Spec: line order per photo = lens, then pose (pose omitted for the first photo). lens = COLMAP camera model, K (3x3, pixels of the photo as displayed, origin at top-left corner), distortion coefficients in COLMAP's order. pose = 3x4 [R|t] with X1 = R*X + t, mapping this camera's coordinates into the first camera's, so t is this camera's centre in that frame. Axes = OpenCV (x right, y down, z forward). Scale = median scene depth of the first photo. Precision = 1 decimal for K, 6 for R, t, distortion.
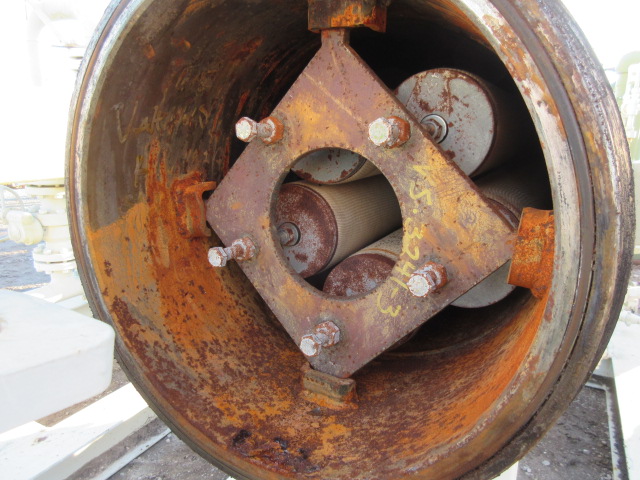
lens RADIAL K [[480.6, 0, 320.0], [0, 480.6, 240.0], [0, 0, 1]] dist [0.004558, 0.000017]
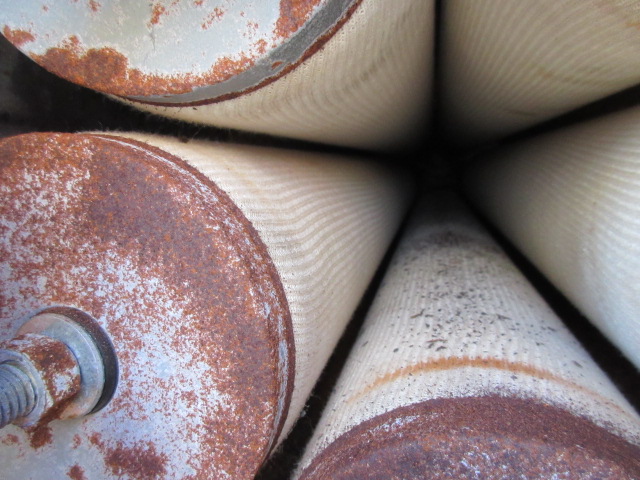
lens RADIAL K [[480.6, 0, 320.0], [0, 480.6, 240.0], [0, 0, 1]] dist [0.004558, 0.000017]
pose [[0.964751, -0.130970, 0.228261, 0.005432], [0.154542, 0.984007, -0.088579, -0.033975], [-0.213009, 0.120732, 0.969562, 0.866214]]
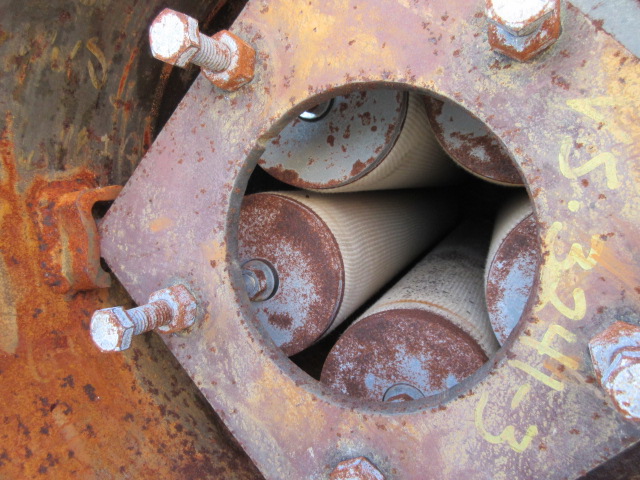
lens RADIAL K [[480.6, 0, 320.0], [0, 480.6, 240.0], [0, 0, 1]] dist [0.004558, 0.000017]
pose [[0.992998, -0.021623, 0.116135, -0.063685], [0.034977, 0.992841, -0.114209, 0.009595], [-0.112834, 0.117471, 0.986645, 0.481107]]
